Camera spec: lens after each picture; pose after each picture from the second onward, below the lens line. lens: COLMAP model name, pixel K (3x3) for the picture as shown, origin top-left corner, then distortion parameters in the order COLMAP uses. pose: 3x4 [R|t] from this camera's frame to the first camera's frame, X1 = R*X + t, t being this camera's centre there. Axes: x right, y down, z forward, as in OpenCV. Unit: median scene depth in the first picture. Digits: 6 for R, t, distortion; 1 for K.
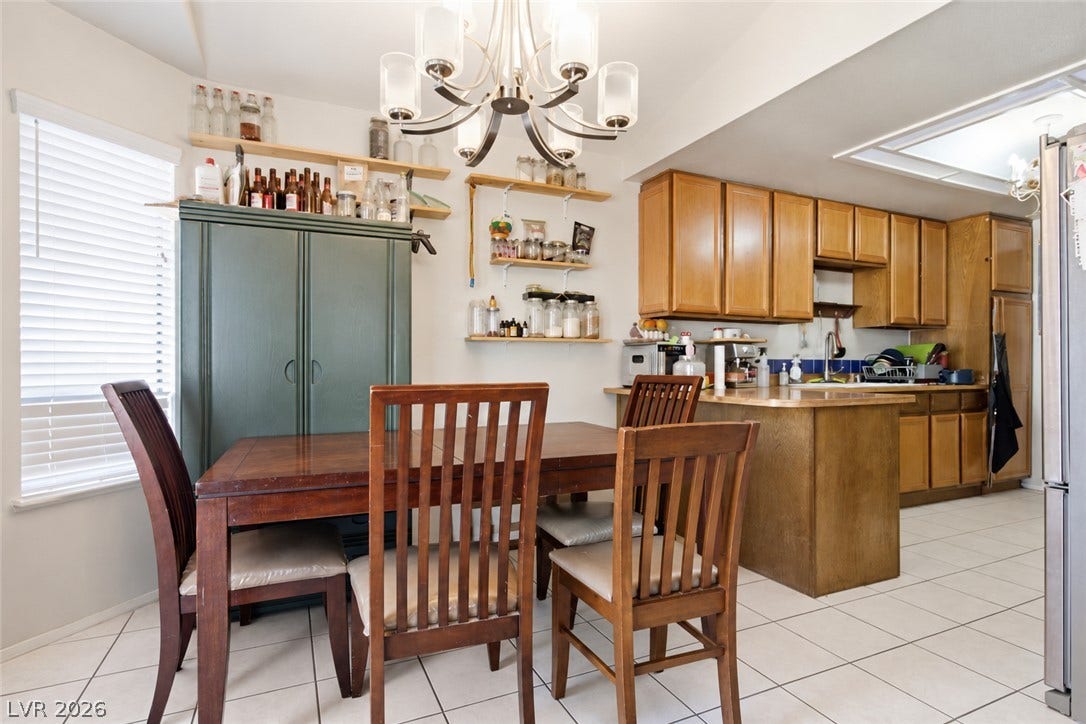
lens RADIAL K [[561.0, 0, 544.2], [0, 561.0, 365.2], [0, 0, 1]] dist [-0.005530, -0.001917]
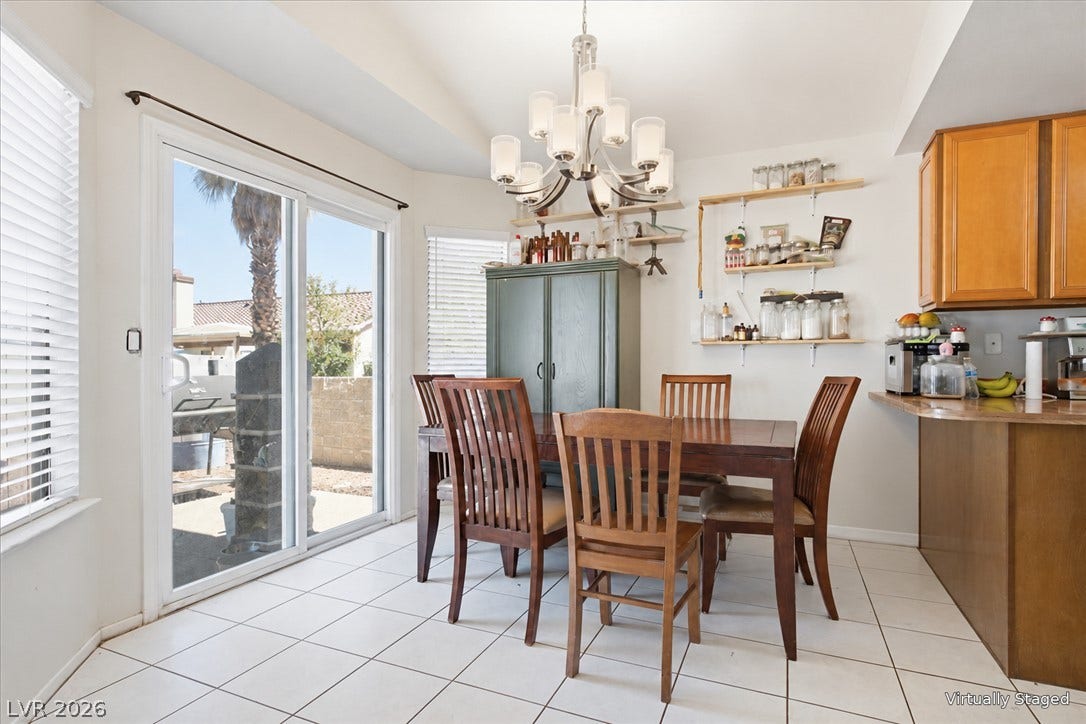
lens RADIAL K [[546.9, 0, 543.6], [0, 546.9, 363.9], [0, 0, 1]] dist [0.004083, 0.000178]
pose [[0.659388, -0.001528, -0.751801, 0.467138], [-0.003614, 0.999980, -0.005202, 0.001218], [0.751794, 0.006147, 0.659369, 0.028597]]
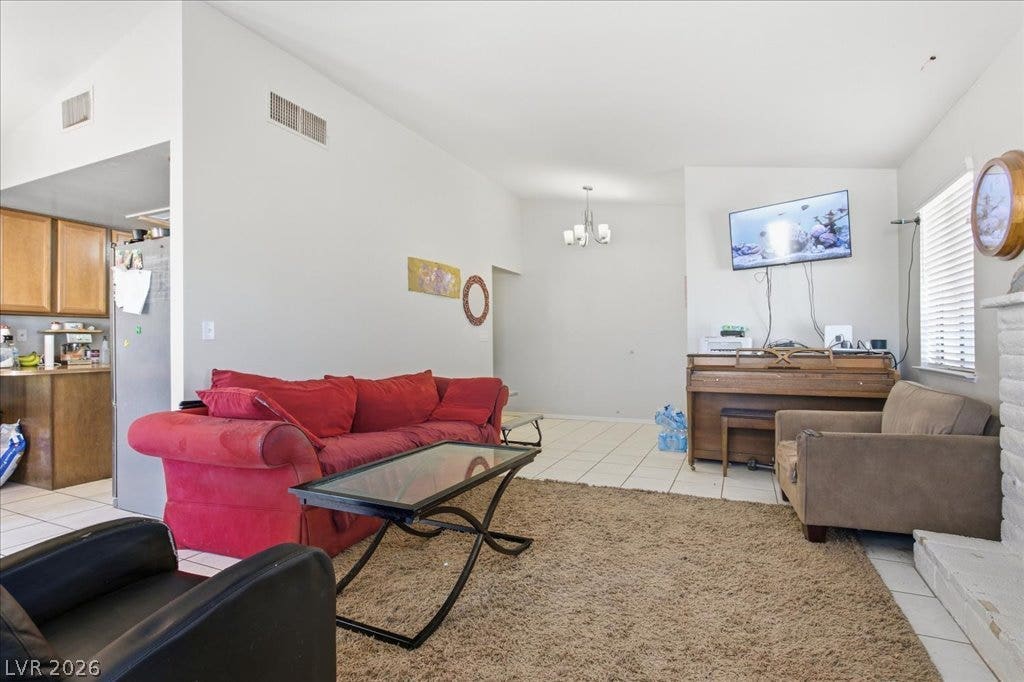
lens RADIAL K [[481.6, 0, 512.0], [0, 481.6, 338.4], [0, 0, 1]] dist [-0.004218, -0.000673]
pose [[0.762016, -0.005562, 0.647534, 0.452162], [0.012606, 0.999901, -0.006246, -0.005004], [-0.647435, 0.012922, 0.762011, -0.712059]]
